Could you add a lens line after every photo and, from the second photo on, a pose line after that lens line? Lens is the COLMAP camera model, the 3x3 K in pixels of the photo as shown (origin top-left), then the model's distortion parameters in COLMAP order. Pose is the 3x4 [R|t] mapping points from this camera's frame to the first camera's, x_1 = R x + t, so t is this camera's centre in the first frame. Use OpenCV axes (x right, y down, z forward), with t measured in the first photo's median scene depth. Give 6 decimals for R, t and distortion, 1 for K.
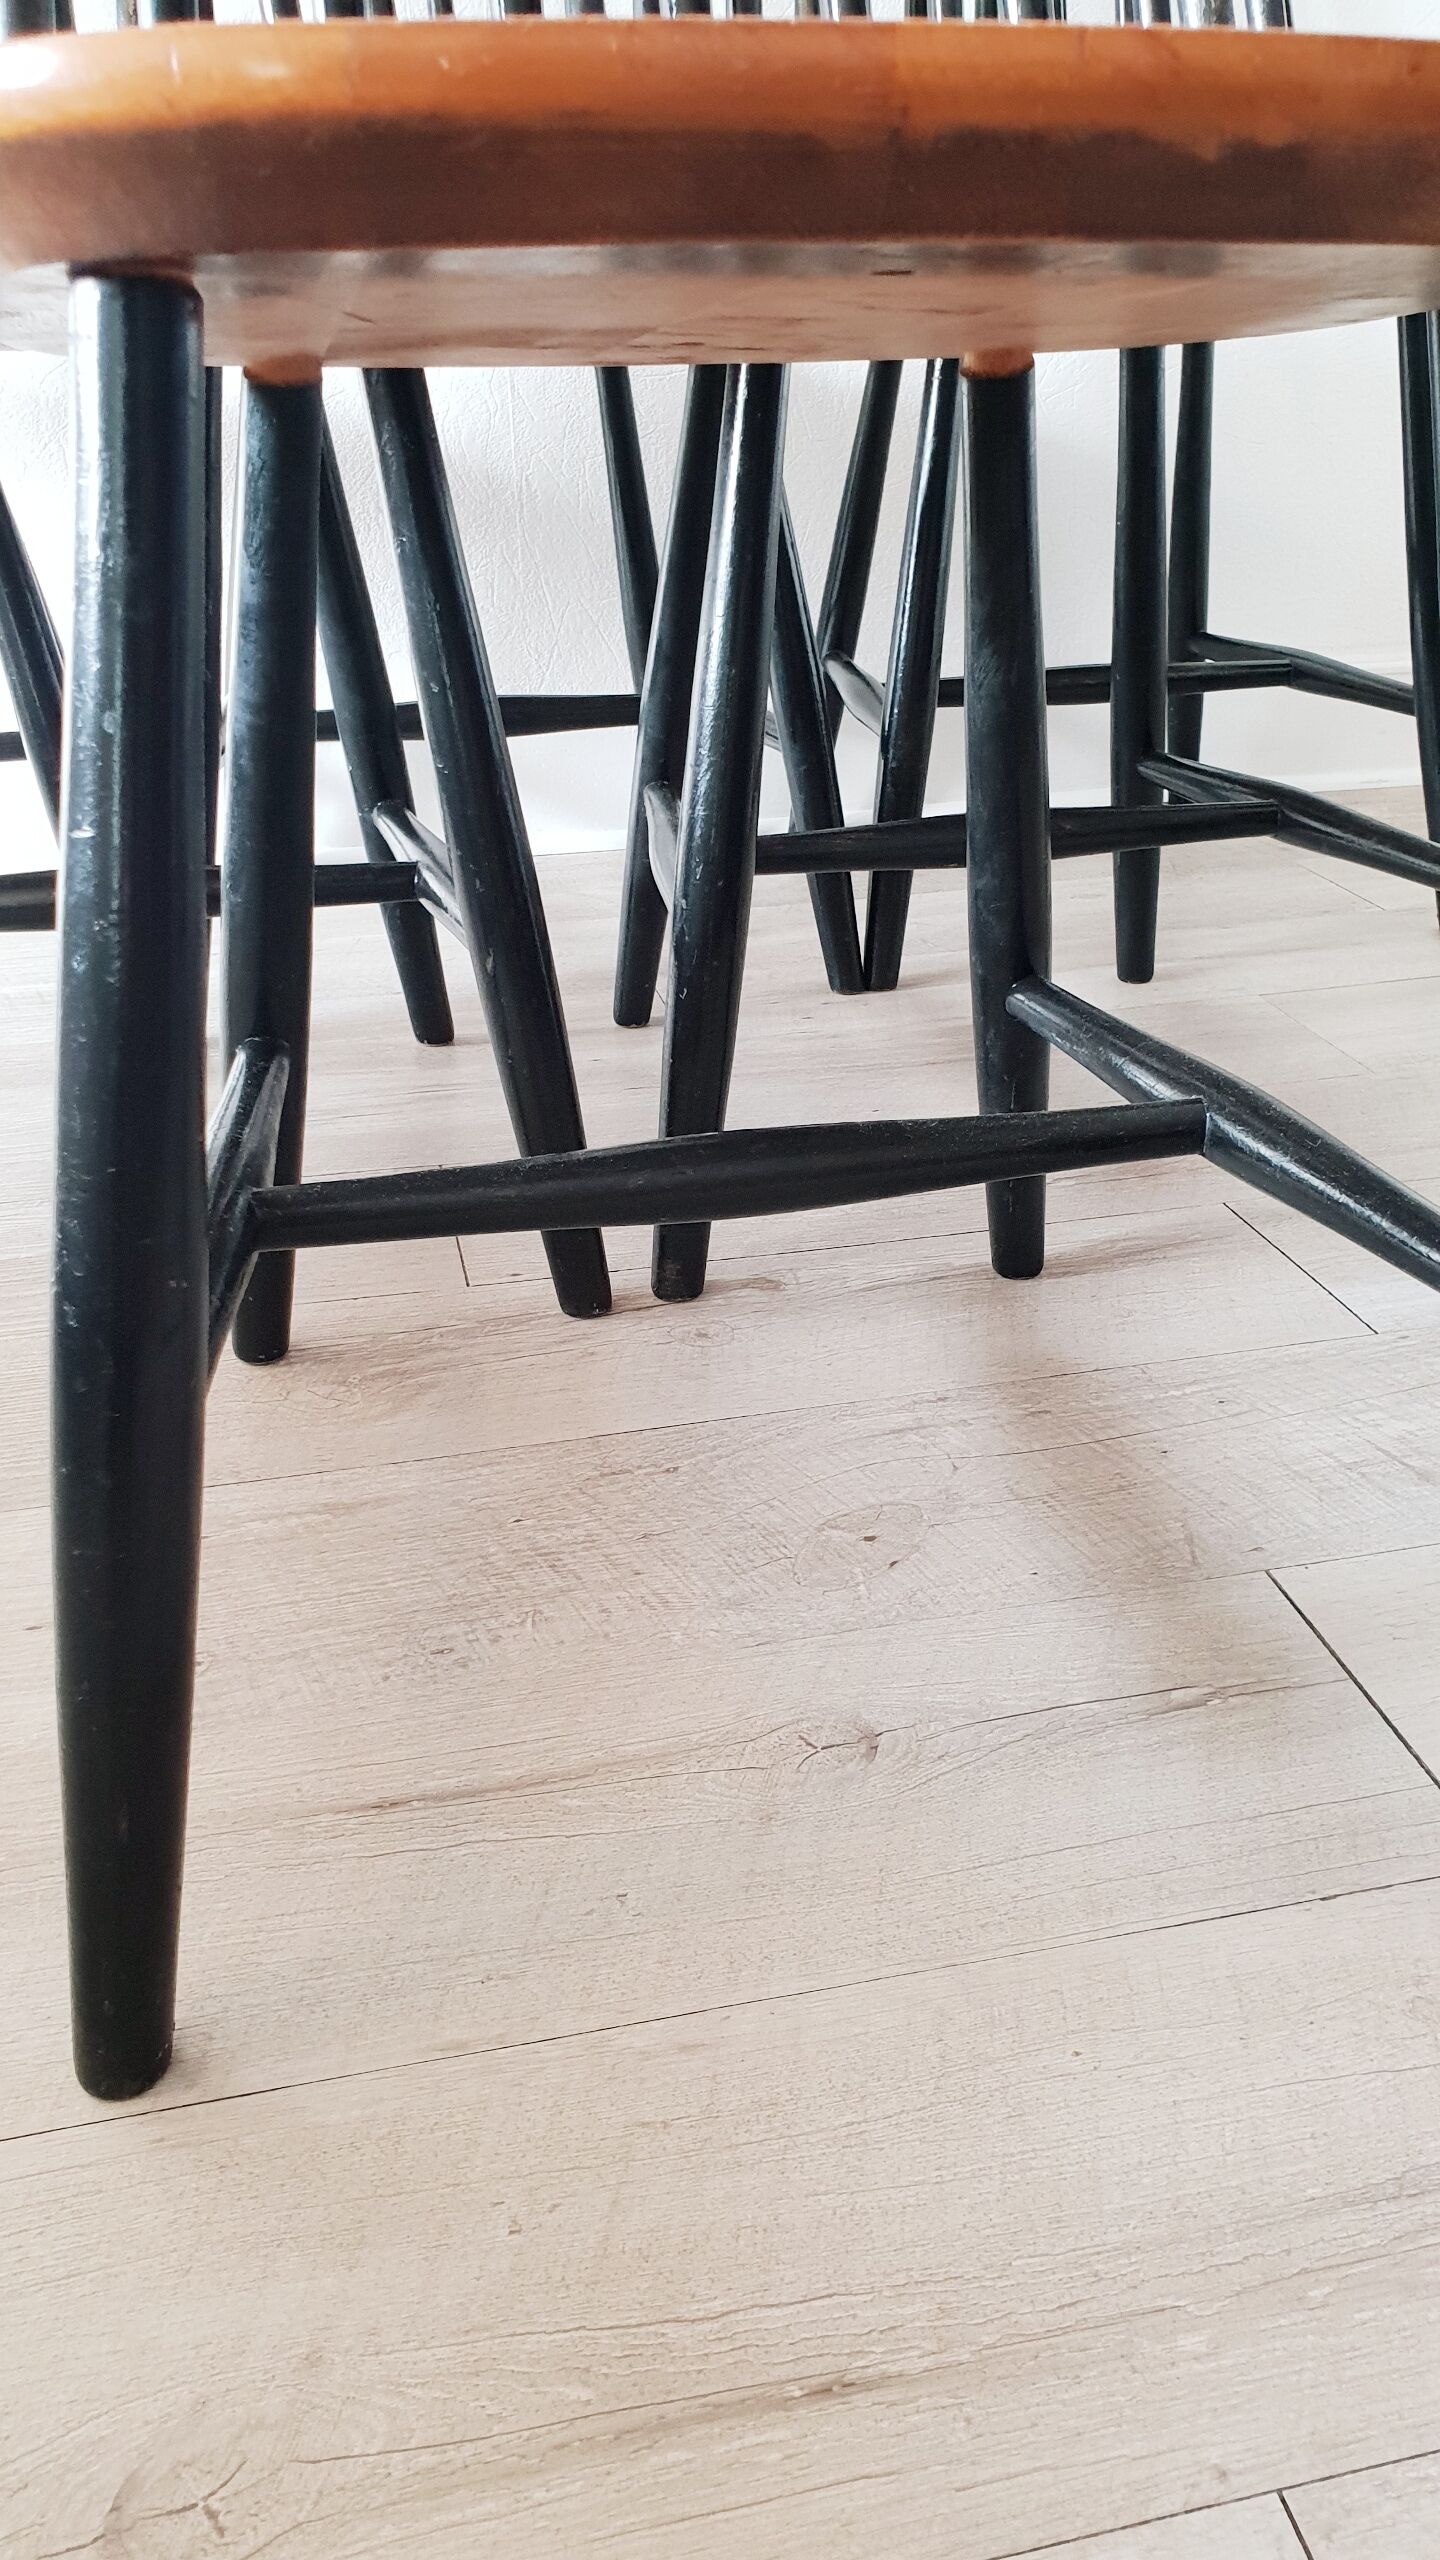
lens RADIAL K [[2008.0, 0, 758.0], [0, 2008.0, 1291.8], [0, 0, 1]] dist [0.020315, -0.016107]
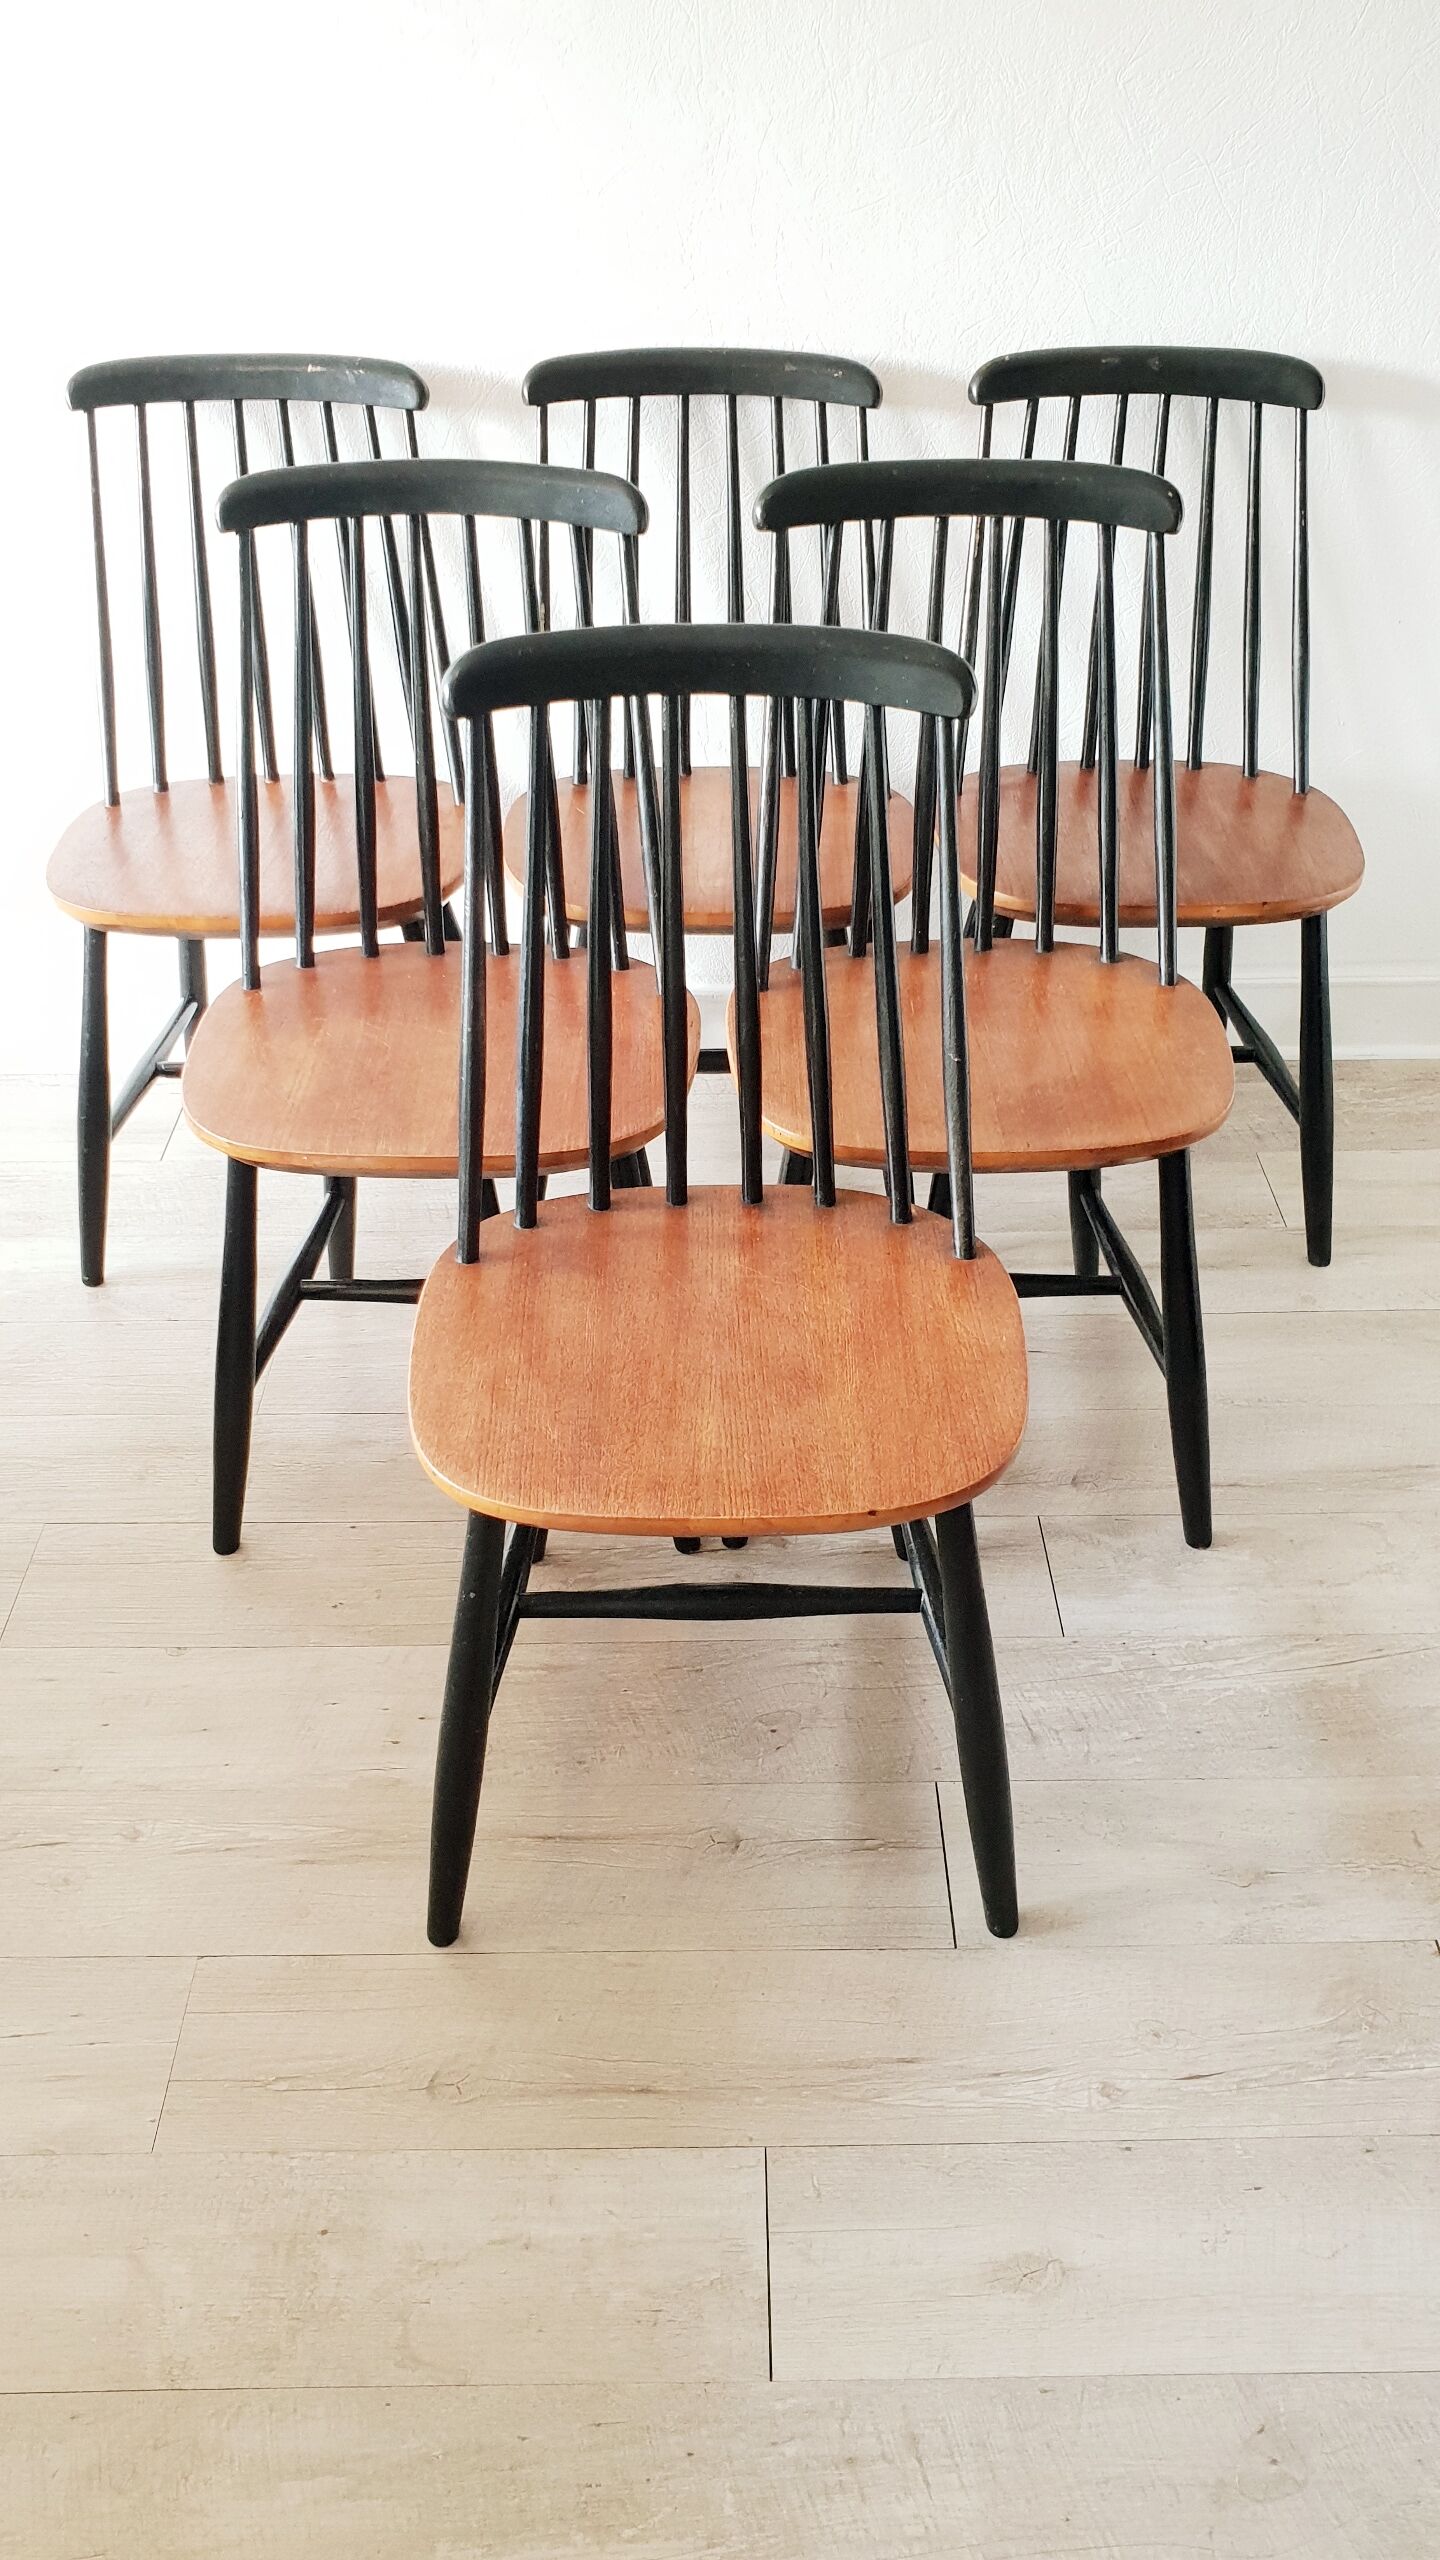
lens RADIAL K [[2008.0, 0, 737.7], [0, 2008.0, 1266.6], [0, 0, 1]] dist [0.020315, -0.016107]
pose [[0.977354, 0.140564, -0.158178, 0.348886], [-0.108761, 0.974890, 0.194319, -0.953606], [0.181521, -0.172715, 0.968101, -1.286698]]
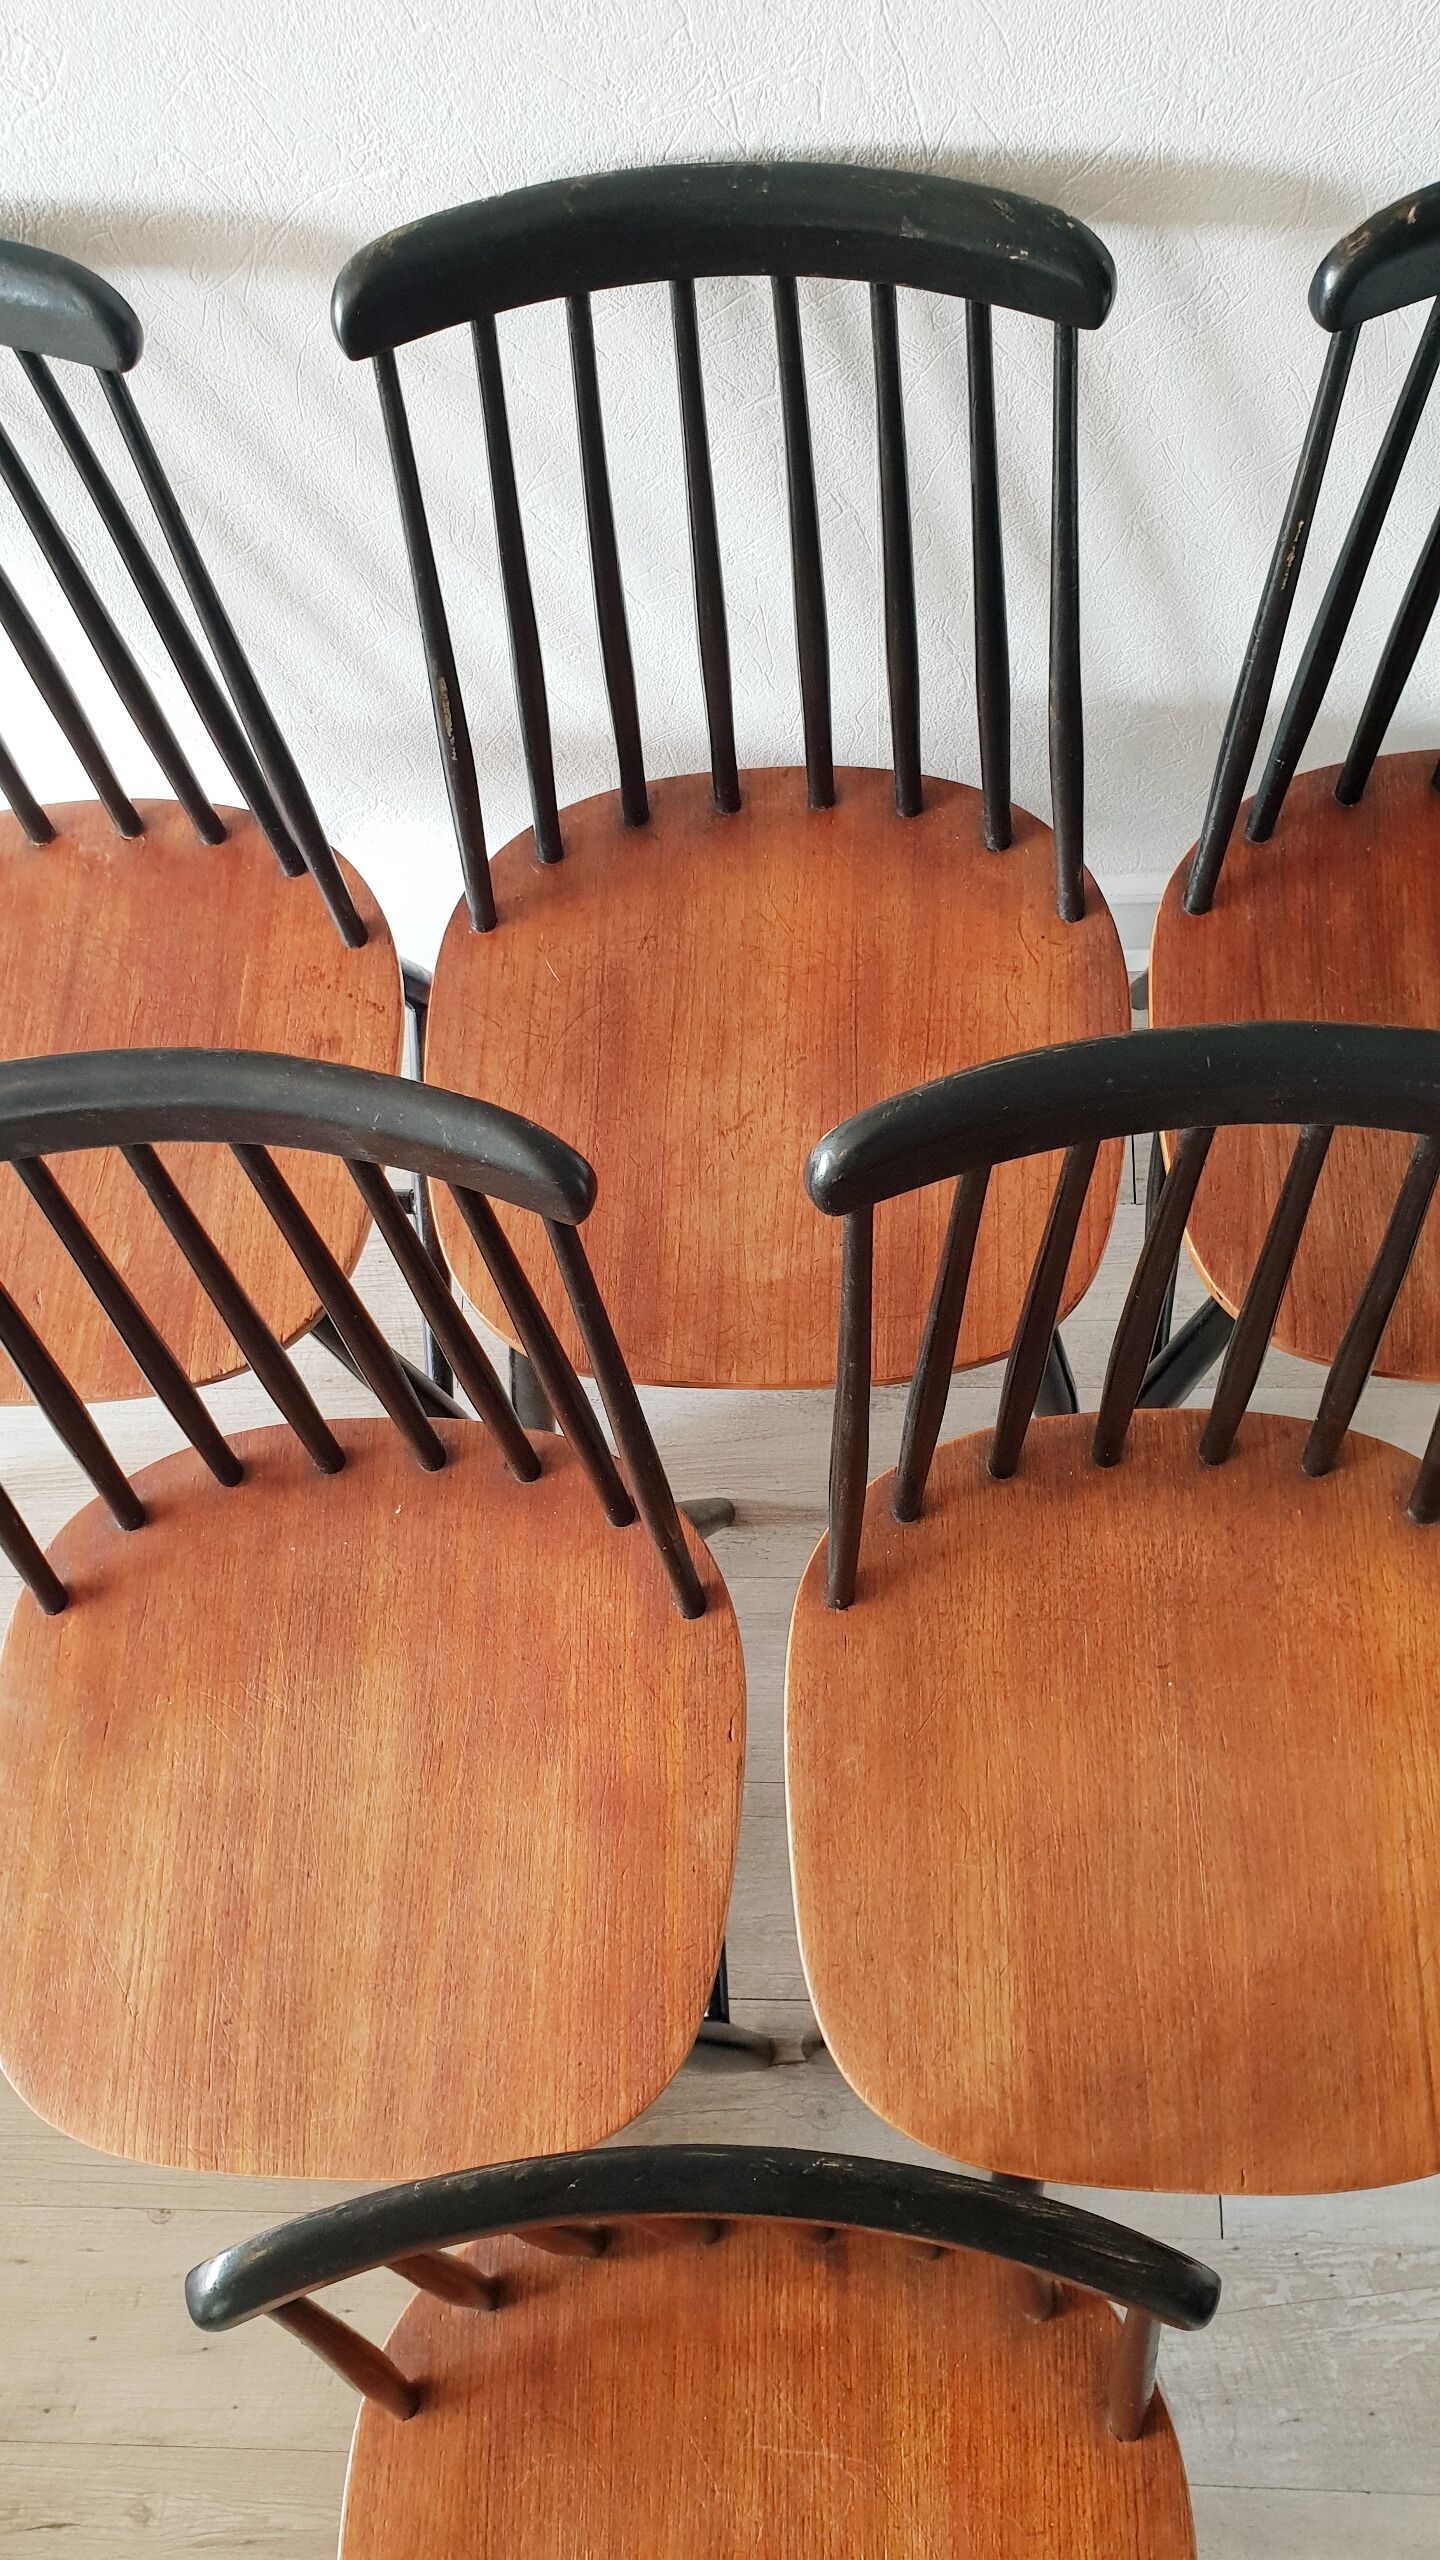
lens RADIAL K [[2008.0, 0, 736.5], [0, 2008.0, 1280.5], [0, 0, 1]] dist [0.020315, -0.016107]
pose [[0.969839, 0.214994, -0.114847, -0.073135], [-0.054188, 0.649557, 0.758380, -2.333469], [0.237647, -0.729283, 0.641615, 0.581458]]
